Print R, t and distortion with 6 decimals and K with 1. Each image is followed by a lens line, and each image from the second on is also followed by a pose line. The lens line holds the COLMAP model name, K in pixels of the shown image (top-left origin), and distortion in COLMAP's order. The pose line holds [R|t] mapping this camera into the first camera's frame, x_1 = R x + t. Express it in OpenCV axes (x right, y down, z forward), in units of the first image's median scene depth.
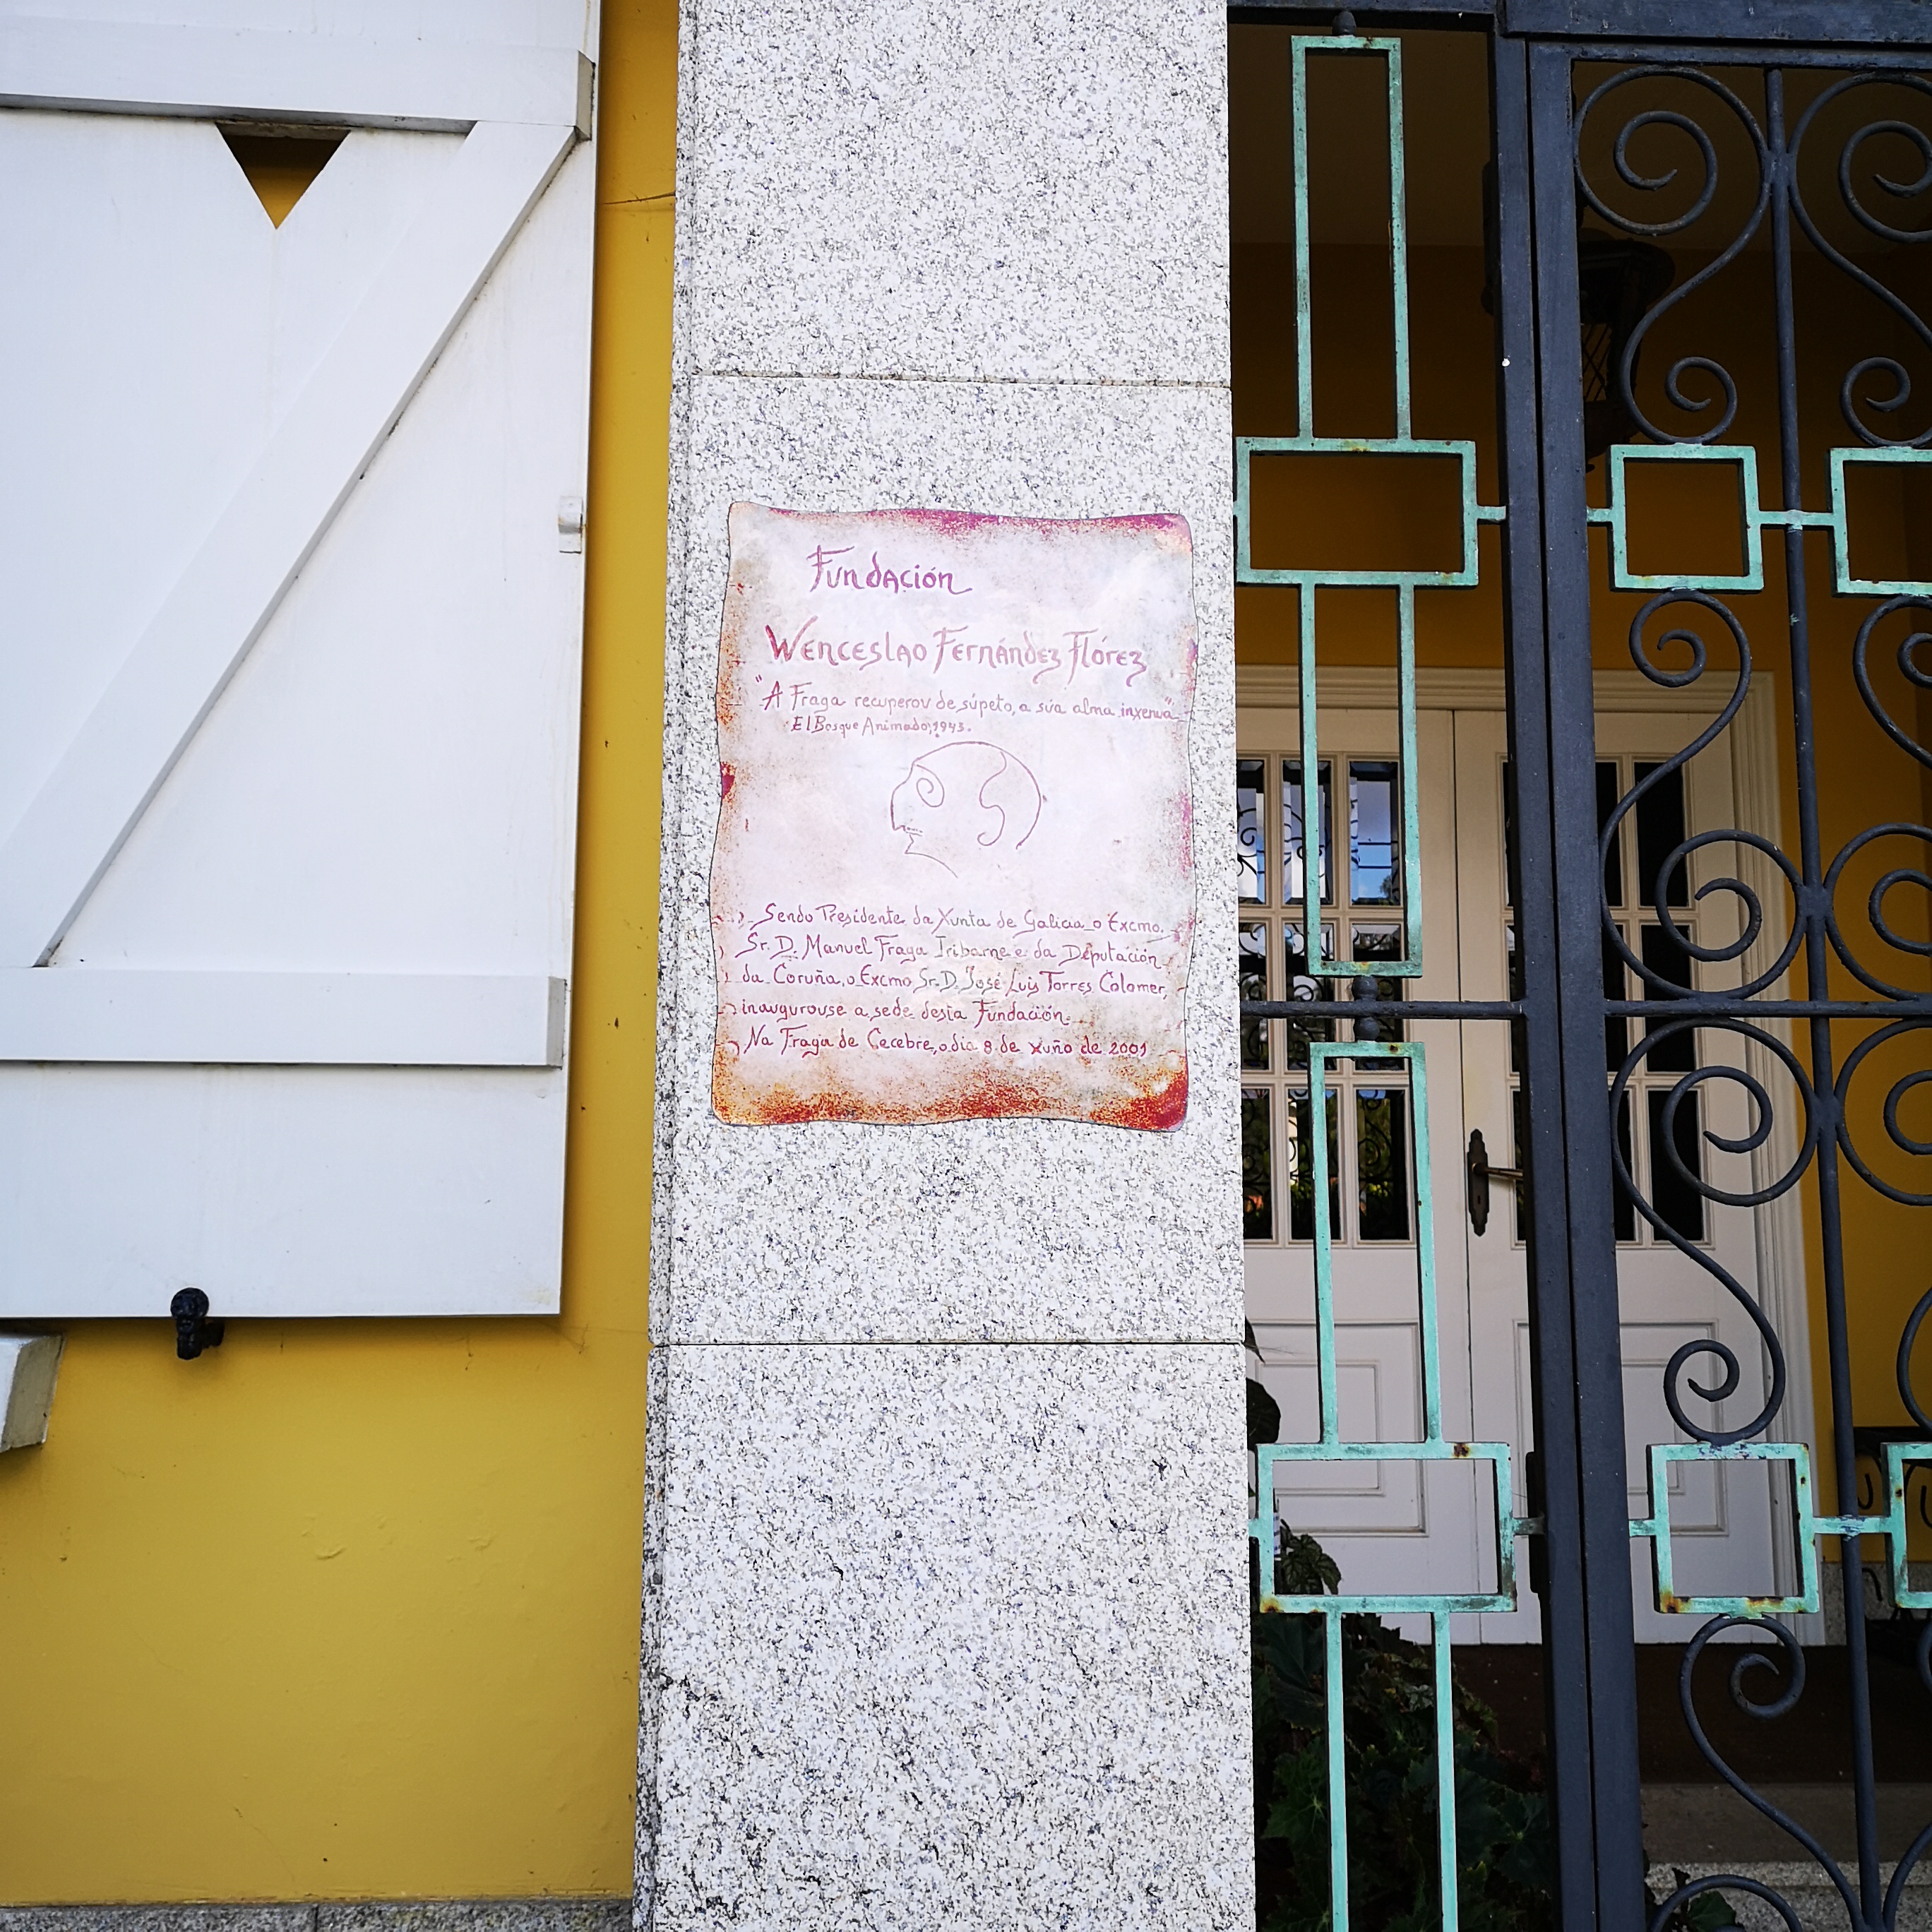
lens RADIAL K [[1986.3, 0, 933.5], [0, 1986.3, 997.5], [0, 0, 1]] dist [0.045339, 0.000000]
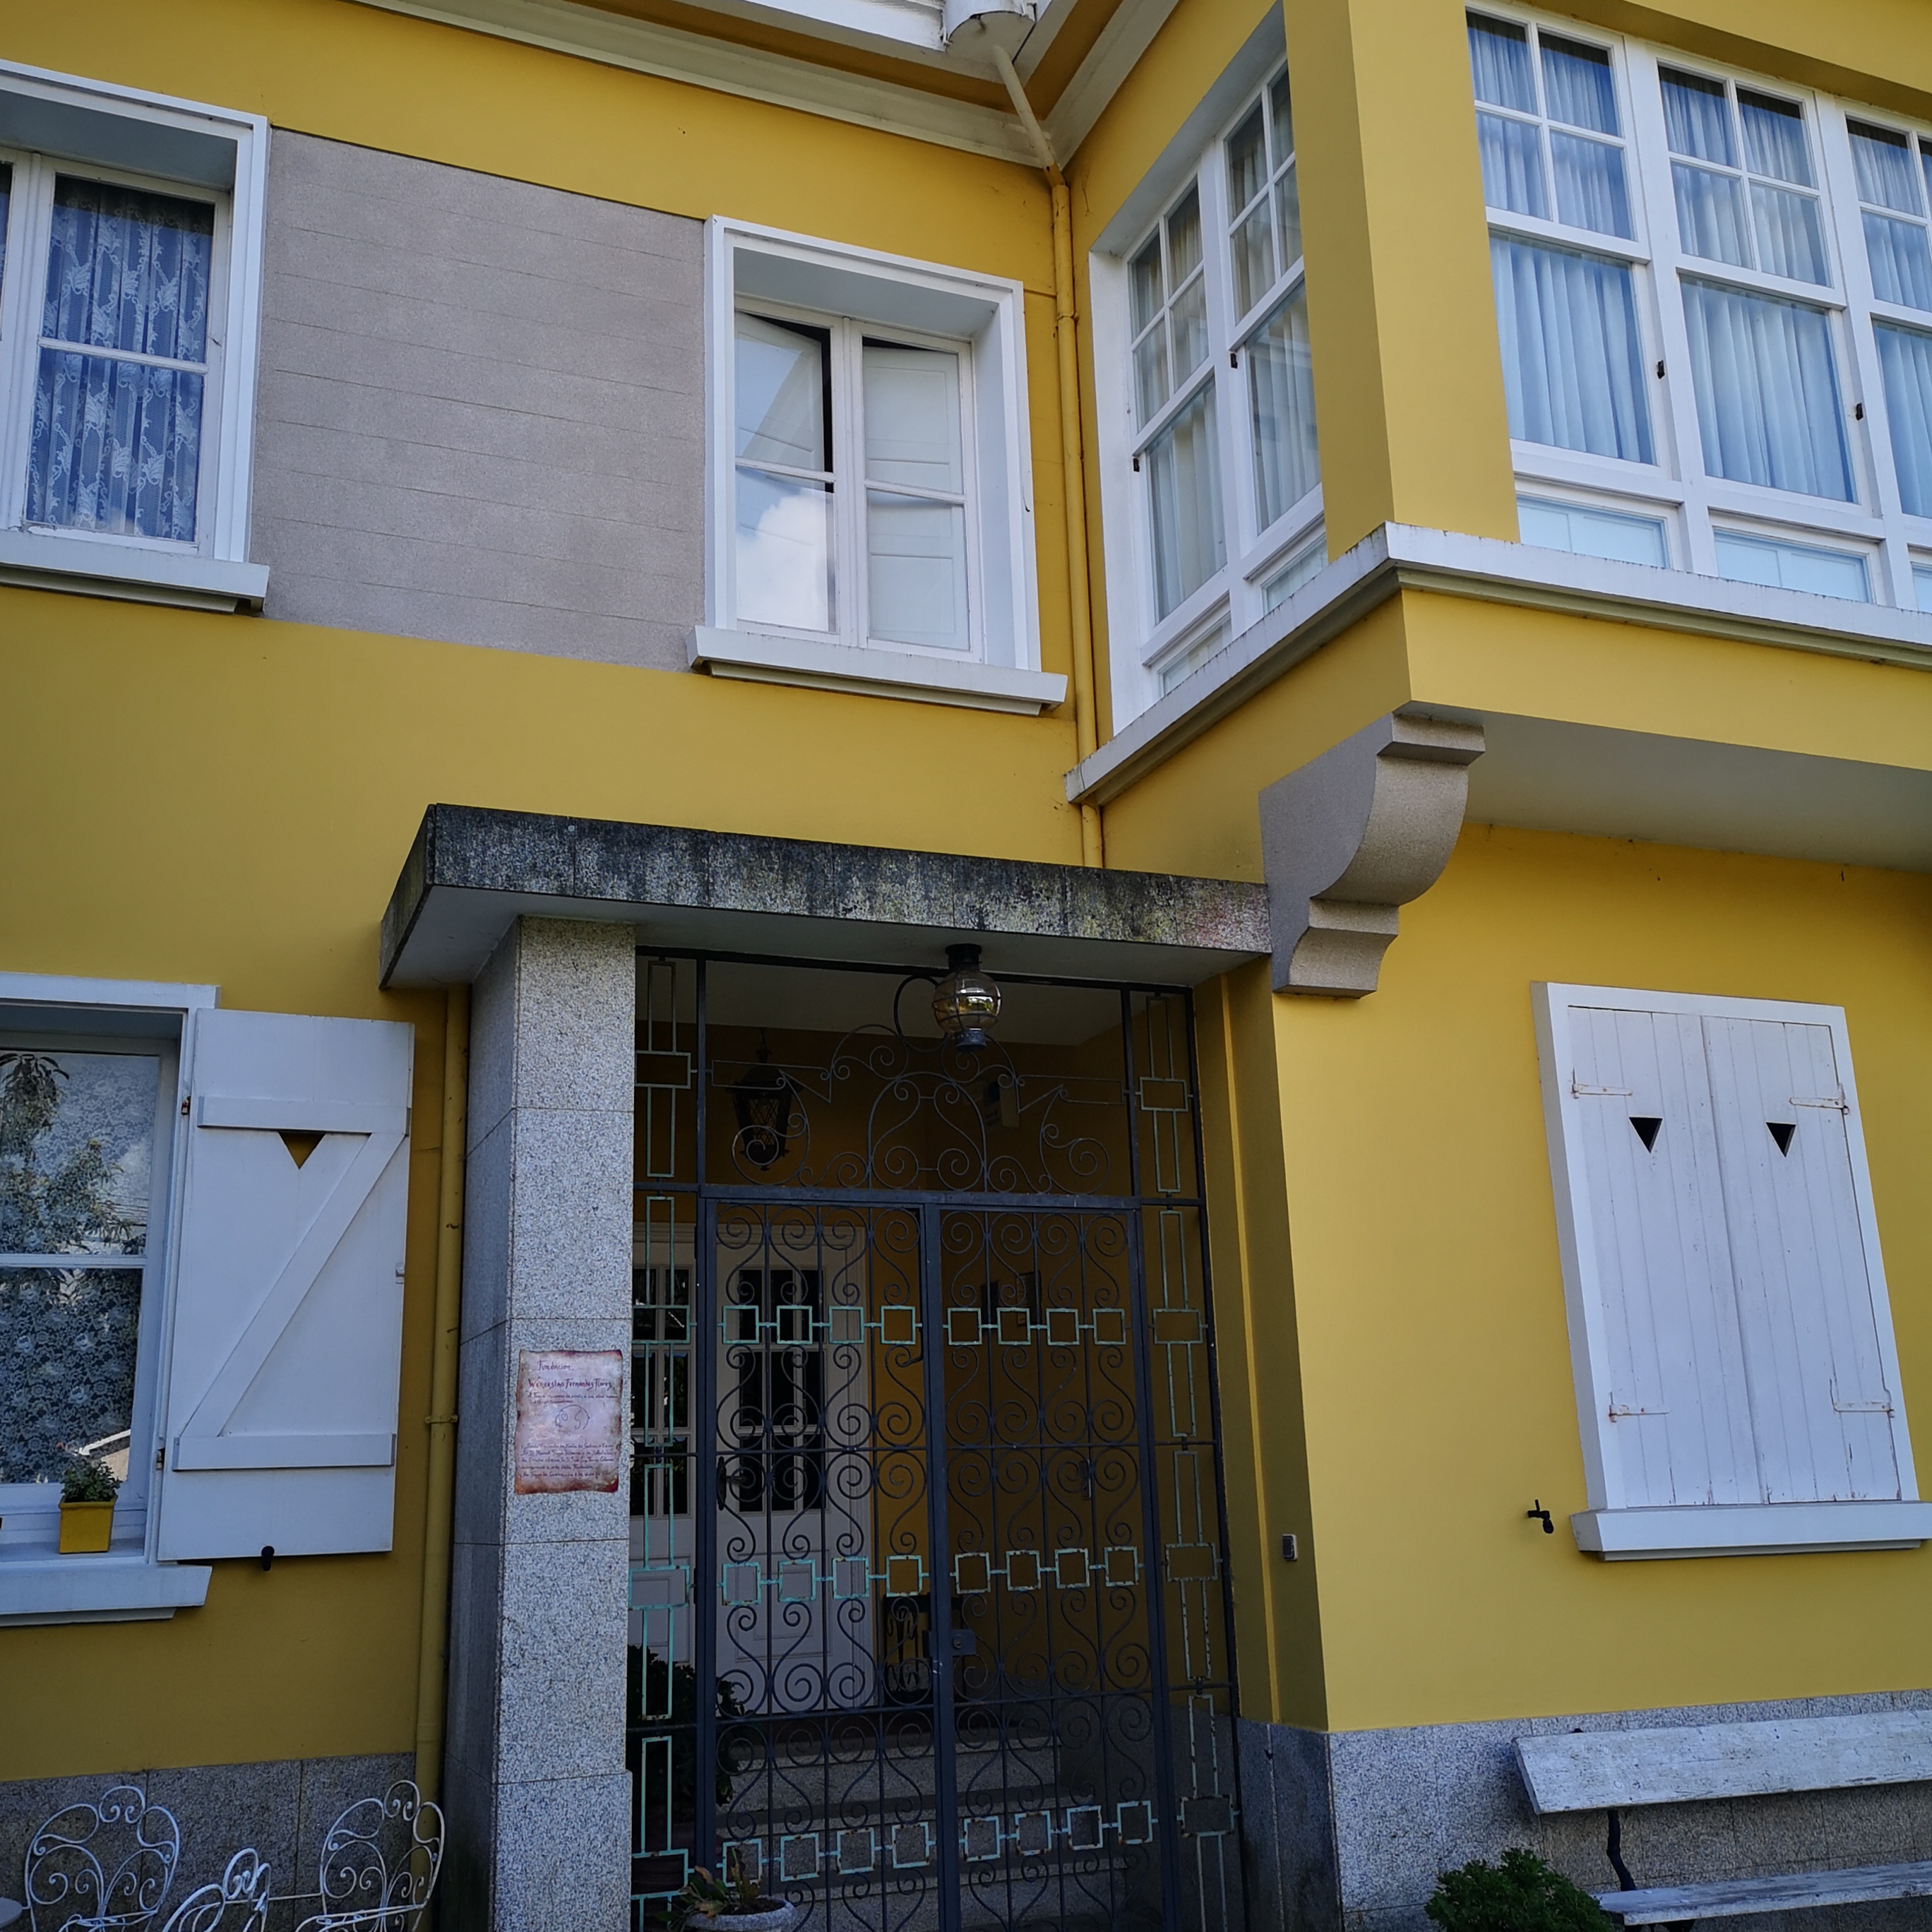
lens RADIAL K [[1986.3, 0, 911.3], [0, 1986.3, 956.9], [0, 0, 1]] dist [0.045339, 0.000000]
pose [[0.948293, 0.055379, 0.312526, -0.727677], [-0.007051, 0.988094, -0.153693, -0.444097], [-0.317317, 0.143542, 0.937393, -3.658001]]
